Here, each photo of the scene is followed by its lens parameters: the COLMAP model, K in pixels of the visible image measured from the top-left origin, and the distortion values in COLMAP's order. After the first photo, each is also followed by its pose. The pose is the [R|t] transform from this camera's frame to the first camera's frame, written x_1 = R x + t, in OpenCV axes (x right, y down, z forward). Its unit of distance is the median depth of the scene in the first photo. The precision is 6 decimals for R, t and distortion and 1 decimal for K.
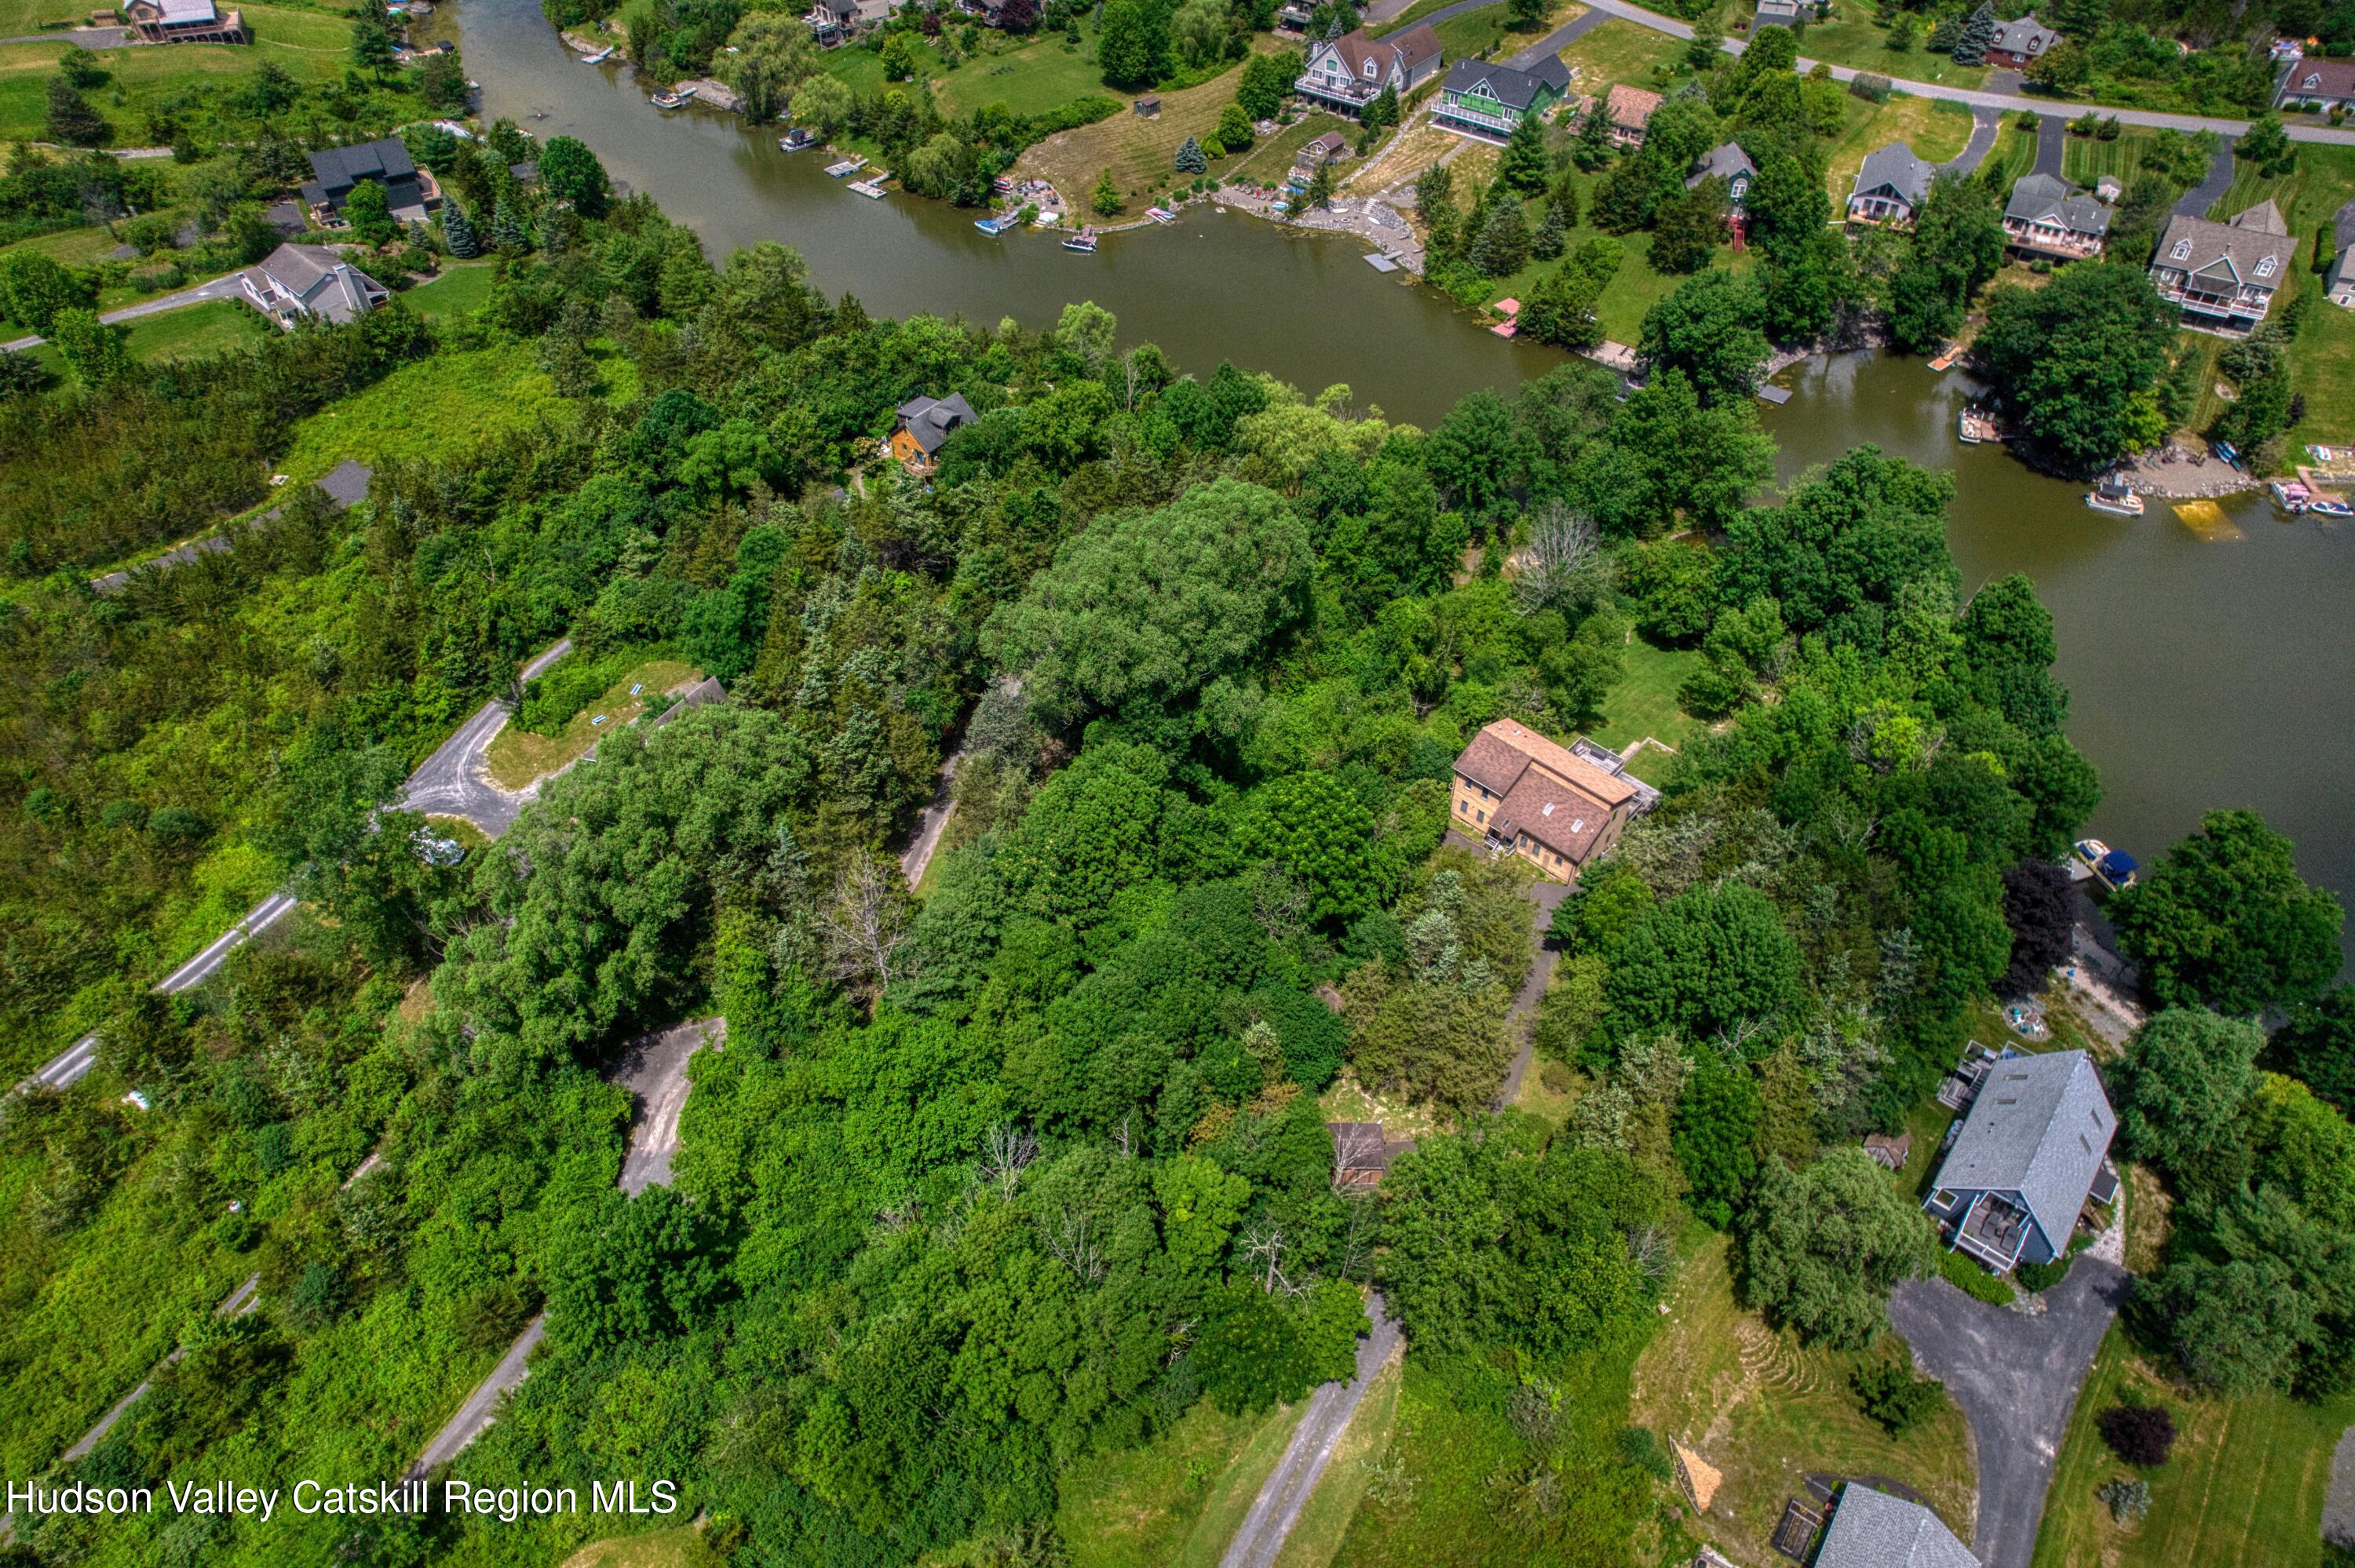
lens RADIAL K [[1511.0, 0, 1183.9], [0, 1511.0, 772.4], [0, 0, 1]] dist [-0.070482, 0.063207]
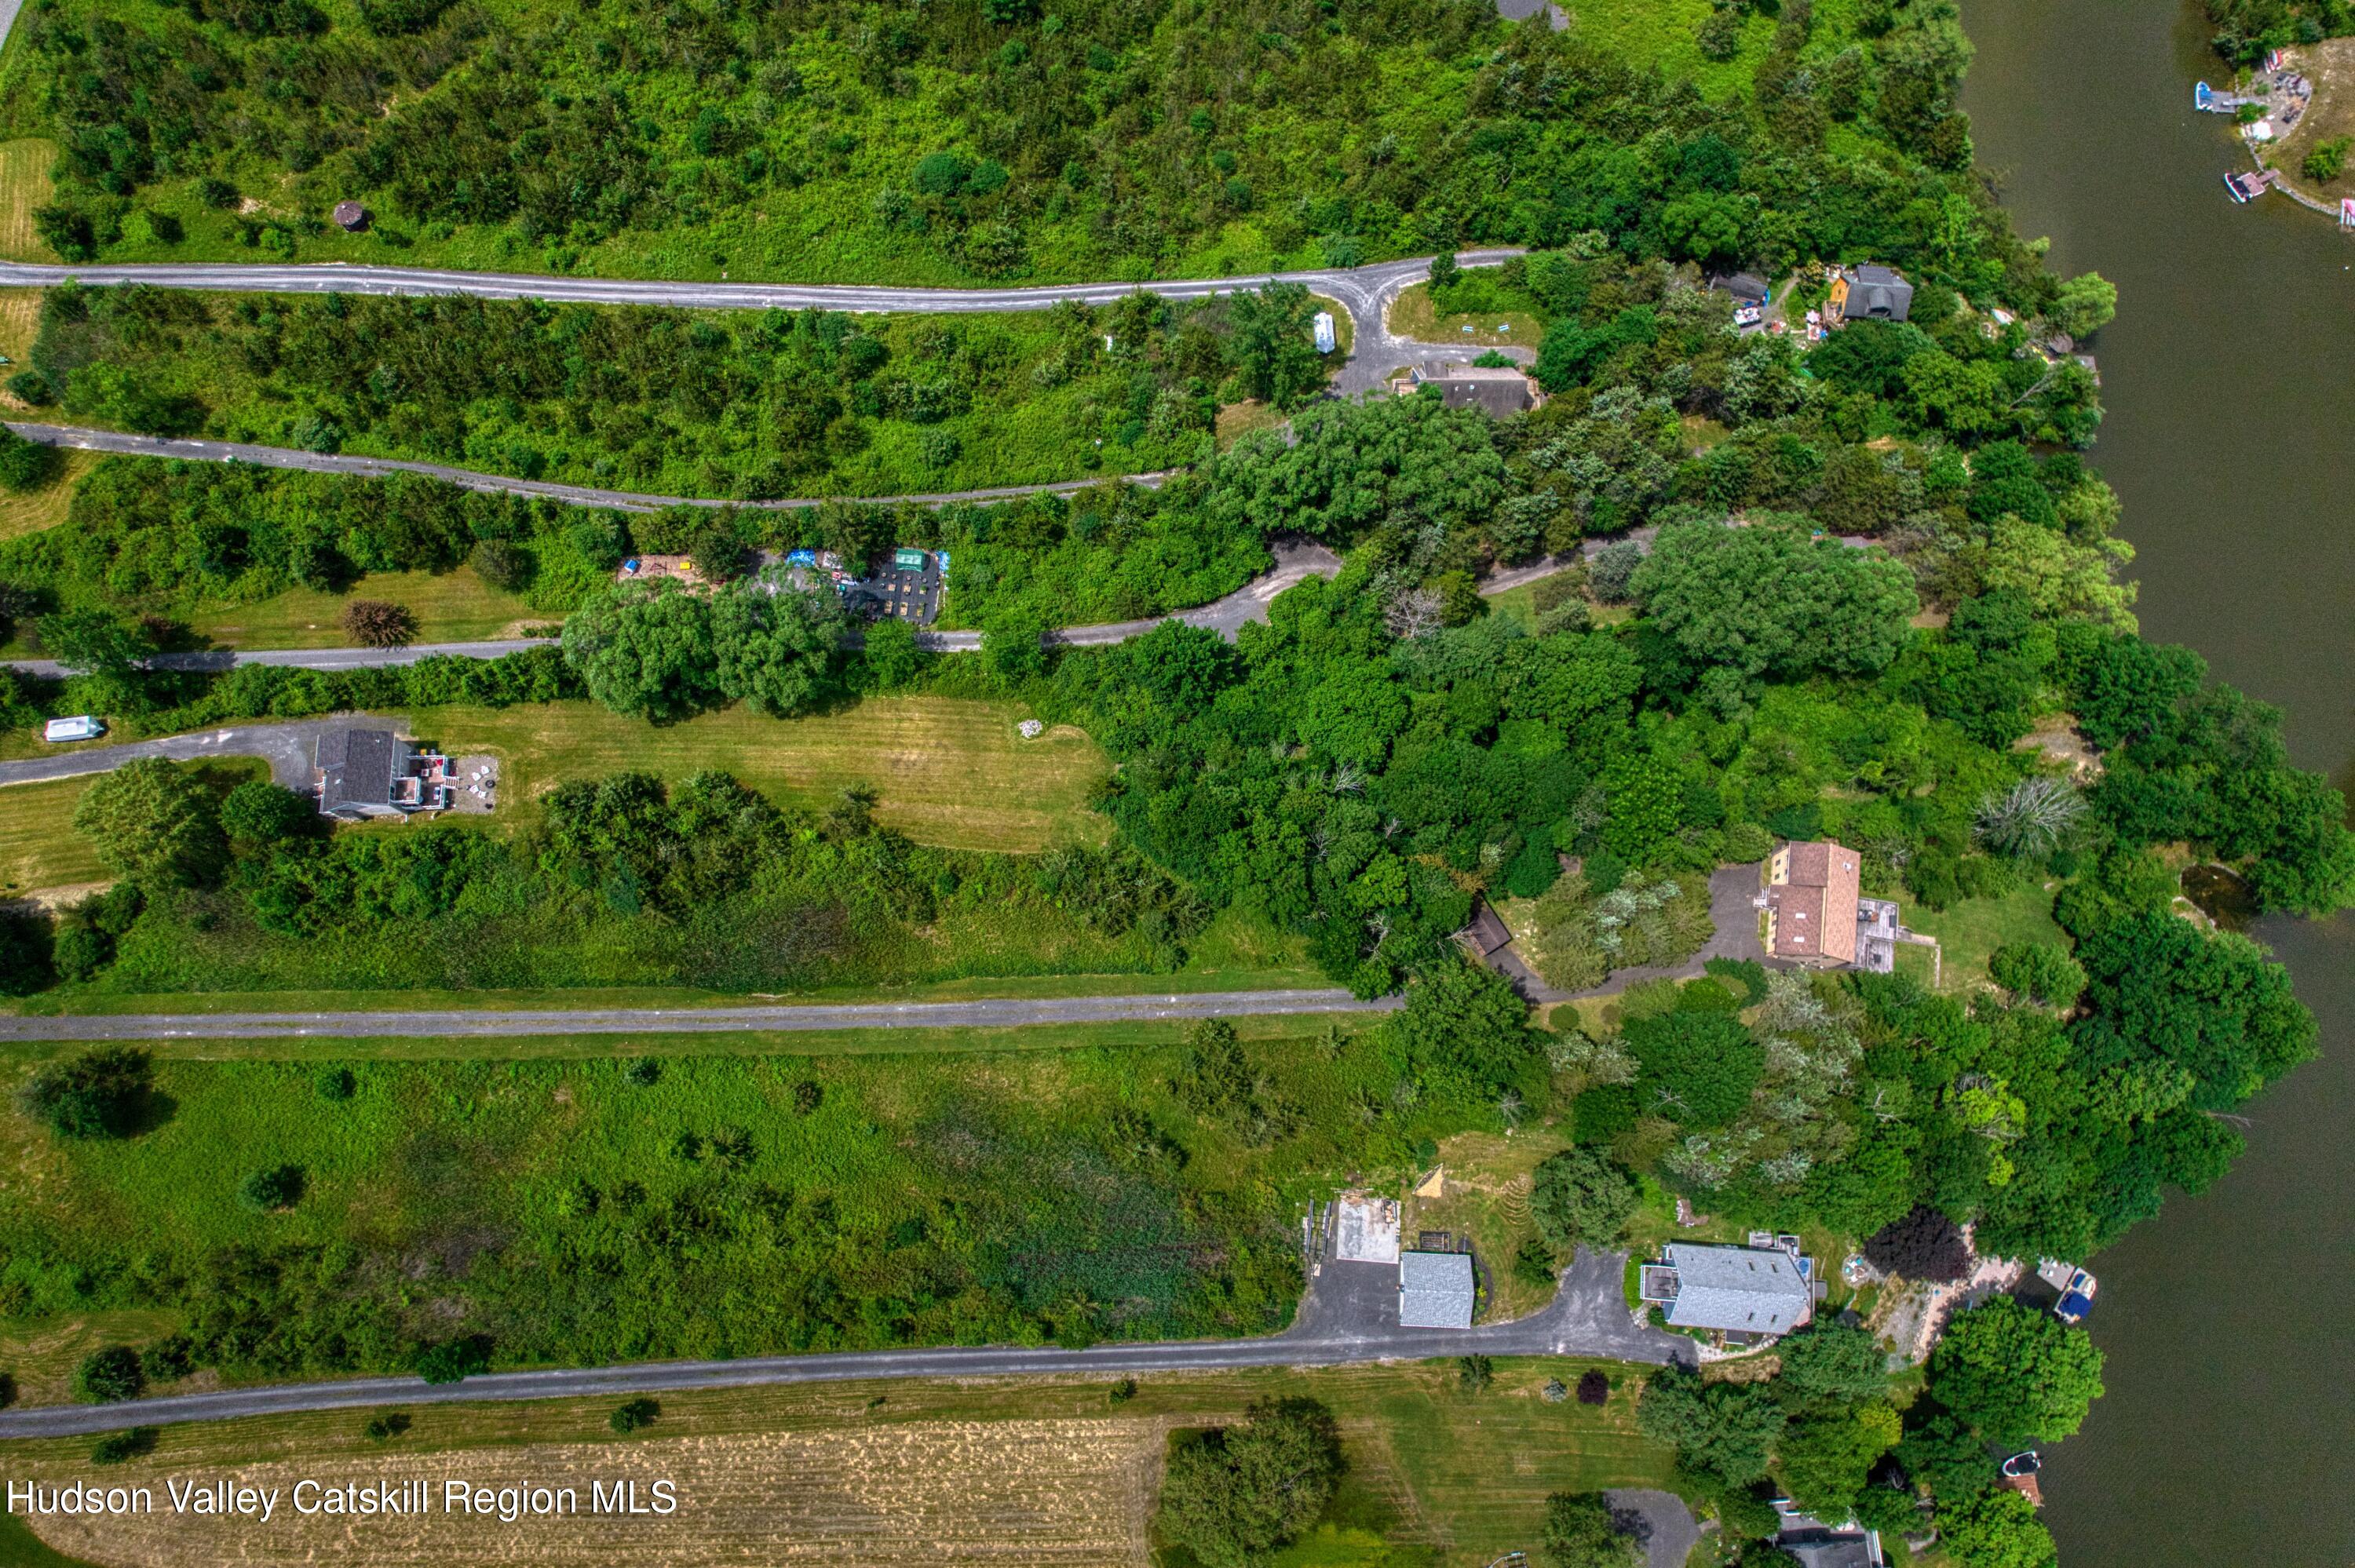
lens RADIAL K [[1511.0, 0, 1183.9], [0, 1511.0, 772.4], [0, 0, 1]] dist [-0.070482, 0.063207]
pose [[0.552695, 0.805145, -0.215103, 0.133481], [-0.608207, 0.566149, 0.556381, -0.537504], [0.569748, -0.176682, 0.802603, -0.467654]]
